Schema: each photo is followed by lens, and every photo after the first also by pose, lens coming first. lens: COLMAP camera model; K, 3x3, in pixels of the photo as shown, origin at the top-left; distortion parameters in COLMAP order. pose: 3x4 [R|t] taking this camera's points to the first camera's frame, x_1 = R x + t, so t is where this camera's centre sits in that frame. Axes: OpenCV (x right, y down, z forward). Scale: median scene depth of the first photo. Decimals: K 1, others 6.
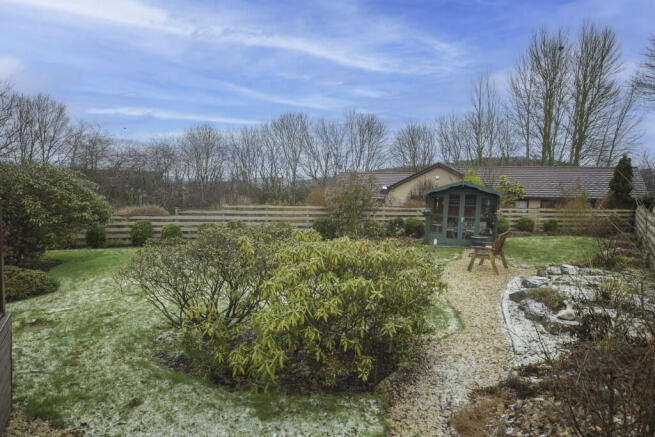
lens RADIAL K [[413.3, 0, 324.1], [0, 413.3, 219.4], [0, 0, 1]] dist [0.017173, 0.000229]
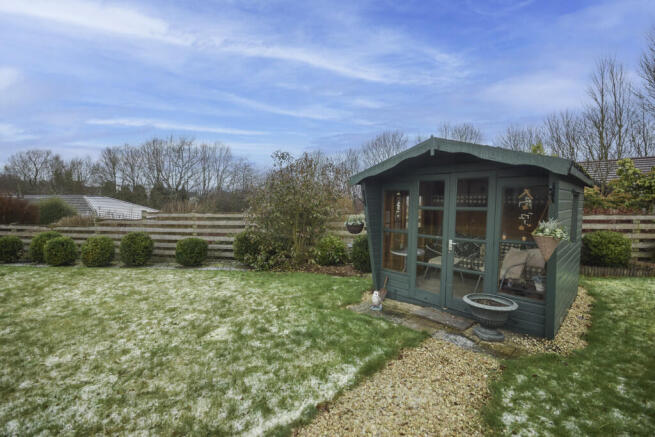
lens RADIAL K [[303.2, 0, 333.8], [0, 303.2, 217.0], [0, 0, 1]] dist [-0.000260, -0.002657]
pose [[0.923070, -0.003690, -0.384614, 0.105767], [-0.006192, 0.999682, -0.024451, -0.005612], [0.384582, 0.024952, 0.922753, 0.217772]]
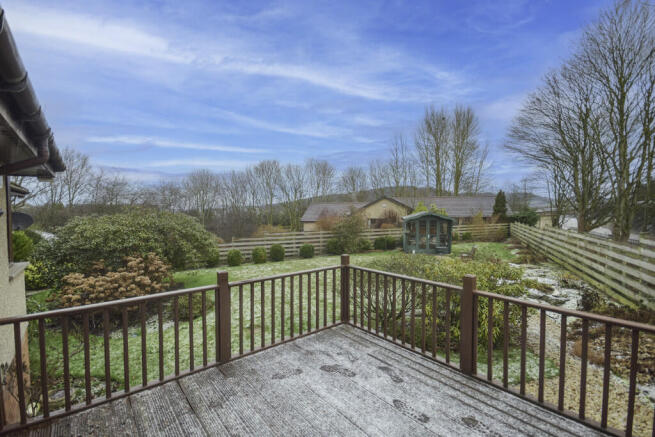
lens RADIAL K [[303.2, 0, 326.2], [0, 303.2, 217.3], [0, 0, 1]] dist [-0.000260, -0.002657]
pose [[0.984291, -0.036606, 0.172718, -0.073248], [0.045638, 0.997774, -0.048617, -0.010129], [-0.170554, 0.055736, 0.983771, -0.015103]]
